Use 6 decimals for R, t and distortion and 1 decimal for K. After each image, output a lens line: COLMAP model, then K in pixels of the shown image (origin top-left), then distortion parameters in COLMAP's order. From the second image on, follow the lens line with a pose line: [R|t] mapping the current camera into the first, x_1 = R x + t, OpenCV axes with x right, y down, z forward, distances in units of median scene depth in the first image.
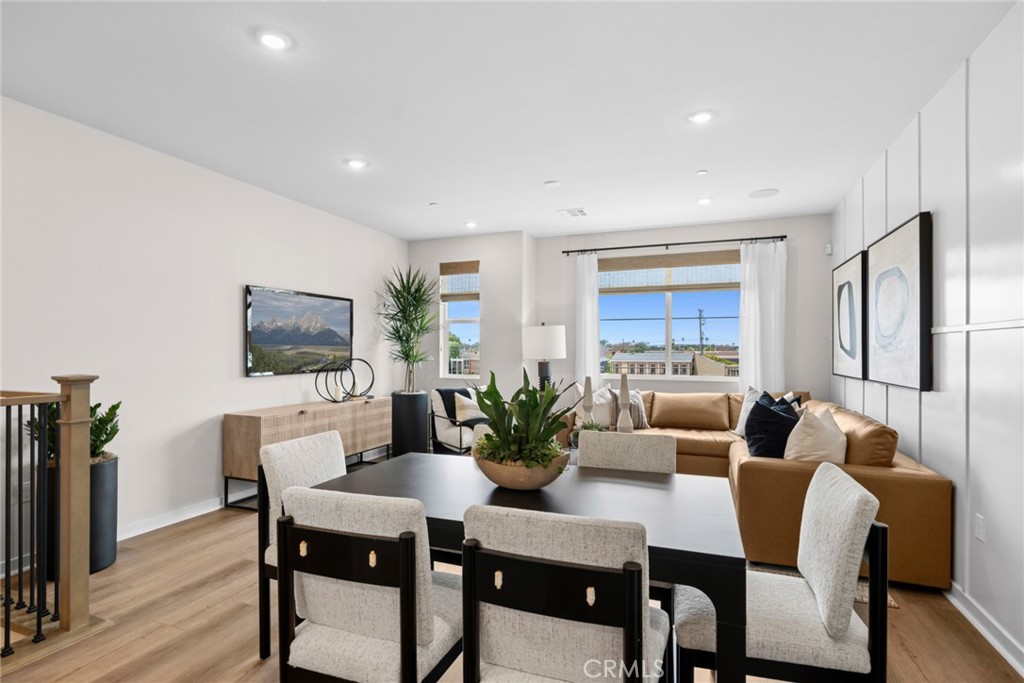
lens RADIAL K [[496.9, 0, 513.9], [0, 496.9, 340.2], [0, 0, 1]] dist [-0.001596, -0.002527]
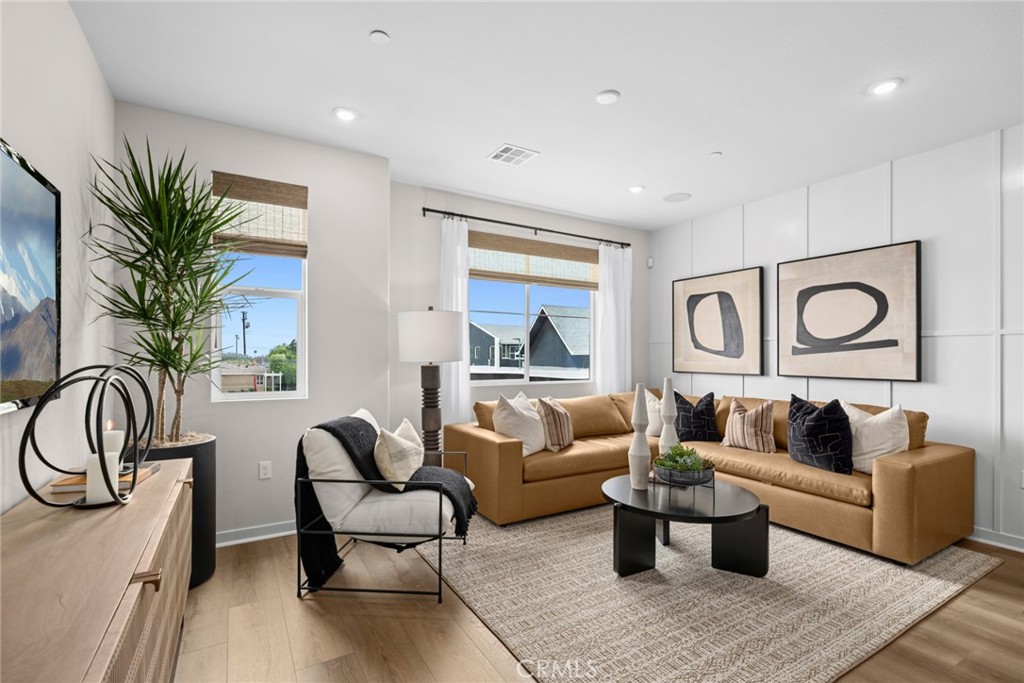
lens RADIAL K [[465.0, 0, 511.9], [0, 465.0, 348.3], [0, 0, 1]] dist [-0.011221, 0.000027]
pose [[0.616051, 0.013022, 0.787599, -0.351979], [-0.018603, 0.999825, -0.001979, 0.018794], [-0.787487, -0.013432, 0.616185, 0.518729]]
